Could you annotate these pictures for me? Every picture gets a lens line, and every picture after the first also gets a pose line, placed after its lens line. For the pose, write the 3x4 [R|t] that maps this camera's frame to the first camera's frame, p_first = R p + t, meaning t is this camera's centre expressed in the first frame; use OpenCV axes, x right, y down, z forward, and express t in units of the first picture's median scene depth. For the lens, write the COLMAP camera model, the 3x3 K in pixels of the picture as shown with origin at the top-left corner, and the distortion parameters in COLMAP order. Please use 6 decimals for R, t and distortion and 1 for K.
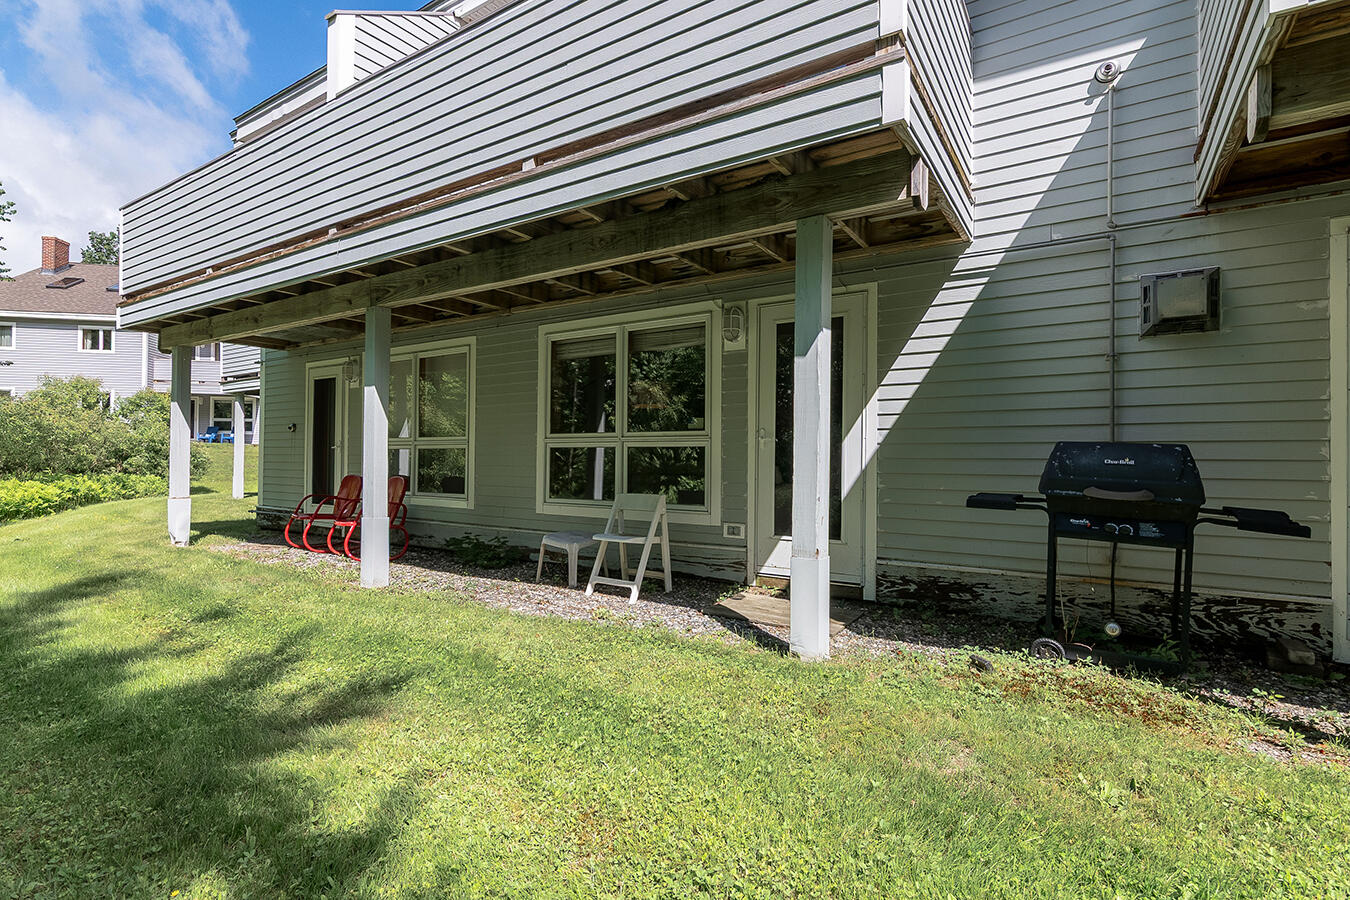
lens RADIAL K [[651.5, 0, 675.0], [0, 651.5, 452.1], [0, 0, 1]] dist [0.001005, 0.002257]
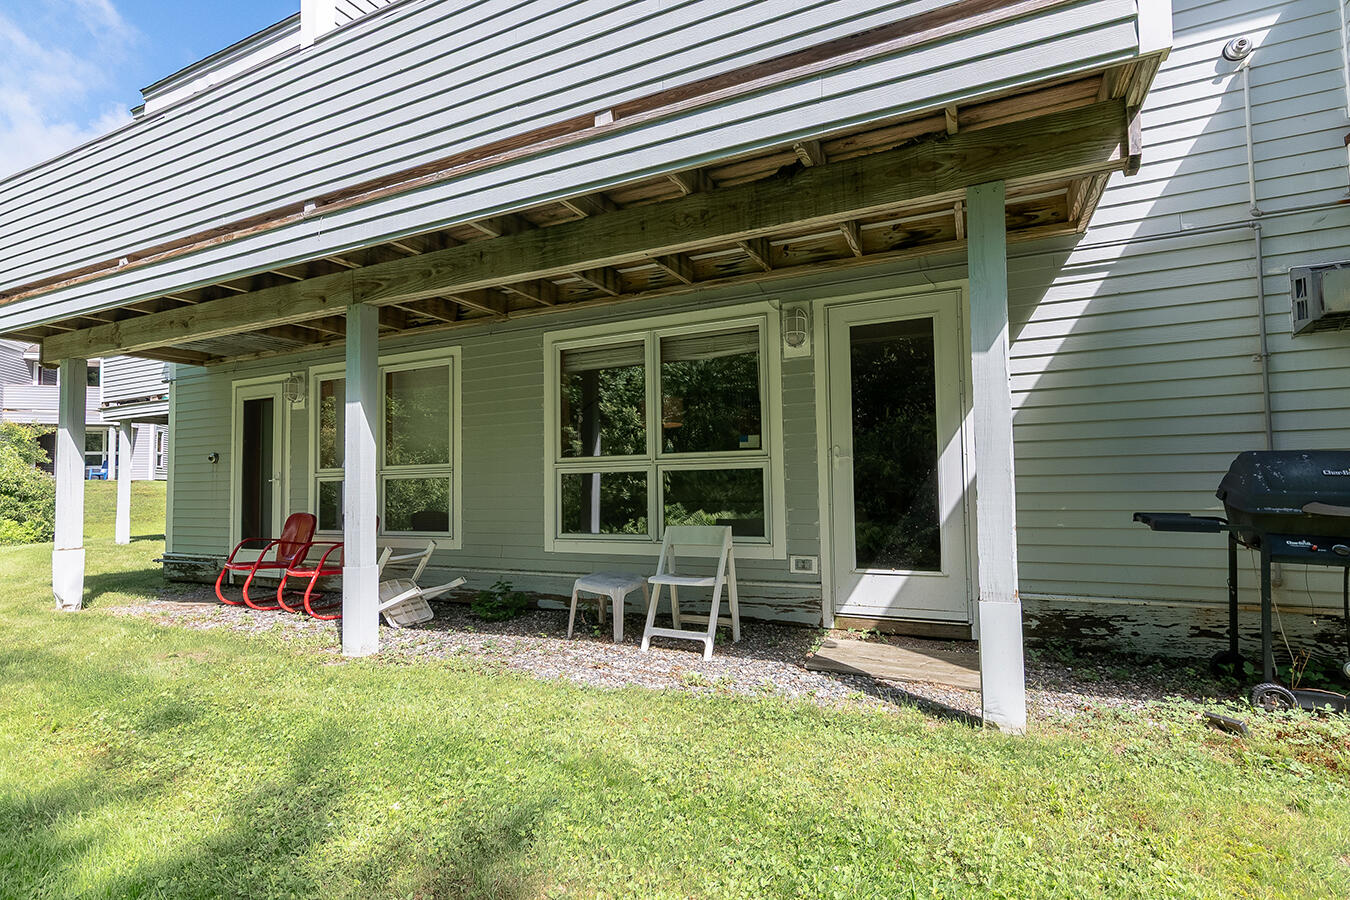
lens RADIAL K [[651.5, 0, 675.5], [0, 651.5, 451.4], [0, 0, 1]] dist [0.001005, 0.002257]
pose [[0.991022, -0.019160, 0.132316, -0.222666], [0.024234, 0.999027, -0.036848, -0.001766], [-0.131481, 0.039724, 0.990522, 0.189144]]
